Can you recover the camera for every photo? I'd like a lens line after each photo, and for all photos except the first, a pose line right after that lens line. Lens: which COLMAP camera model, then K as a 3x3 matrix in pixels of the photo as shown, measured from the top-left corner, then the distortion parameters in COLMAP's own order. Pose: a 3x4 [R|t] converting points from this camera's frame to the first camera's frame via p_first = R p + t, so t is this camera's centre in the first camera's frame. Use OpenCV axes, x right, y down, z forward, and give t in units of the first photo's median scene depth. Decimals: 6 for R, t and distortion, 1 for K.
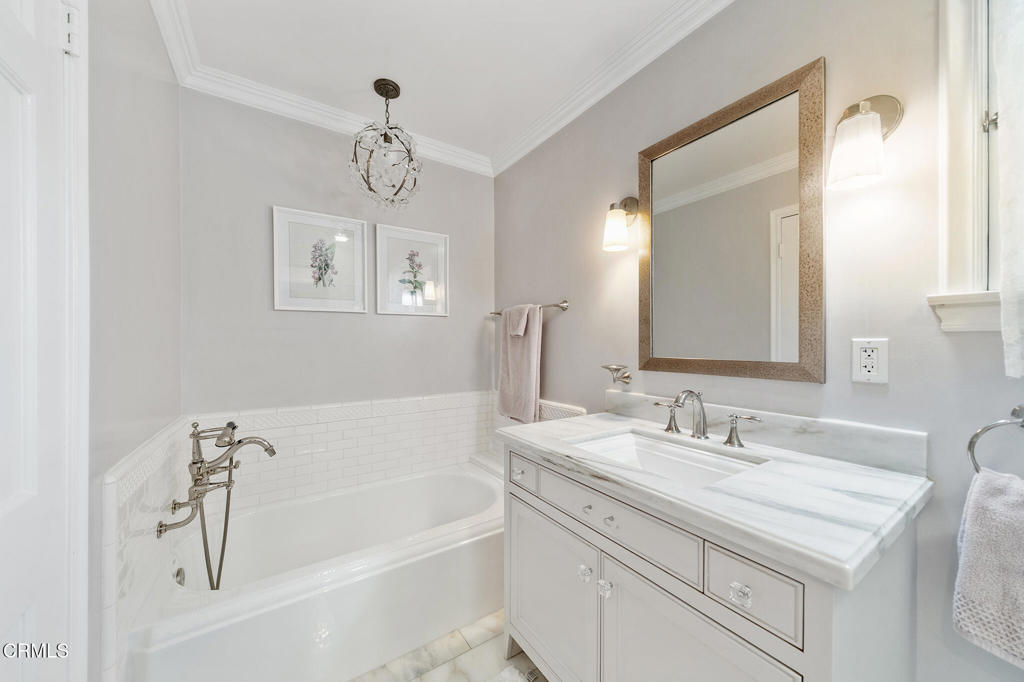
lens RADIAL K [[353.3, 0, 490.9], [0, 353.3, 345.0], [0, 0, 1]] dist [-0.001857, -0.000325]
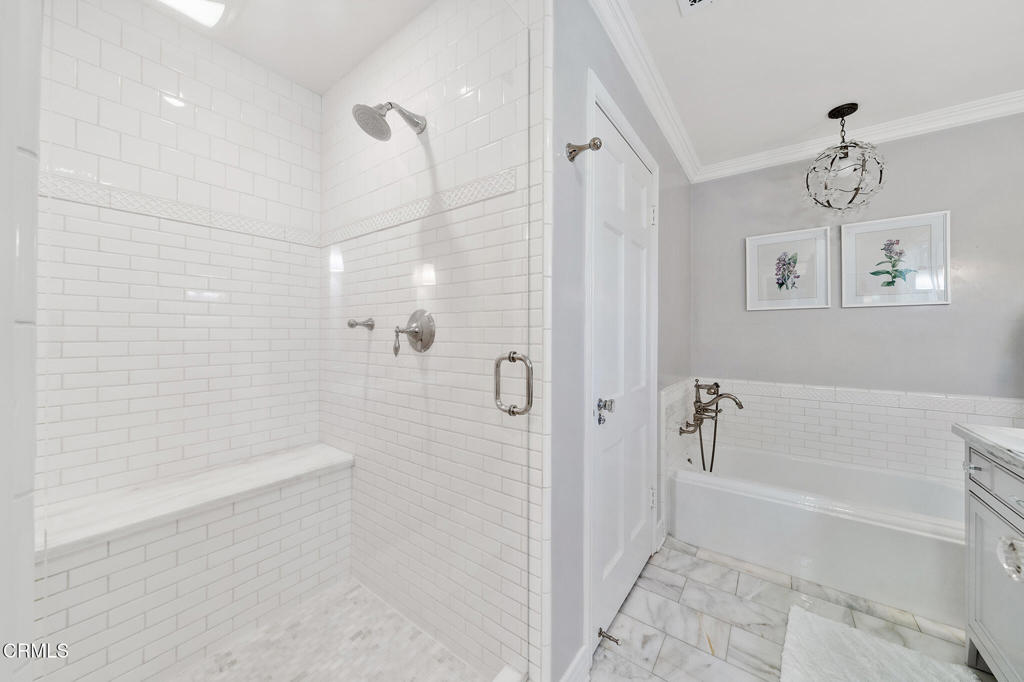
lens RADIAL K [[353.3, 0, 518.7], [0, 353.3, 331.7], [0, 0, 1]] dist [-0.001857, -0.000325]
pose [[0.374535, -0.002010, -0.927211, 0.424669], [-0.006331, 0.999969, -0.004725, -0.003801], [0.927191, 0.007640, 0.374511, -0.448843]]
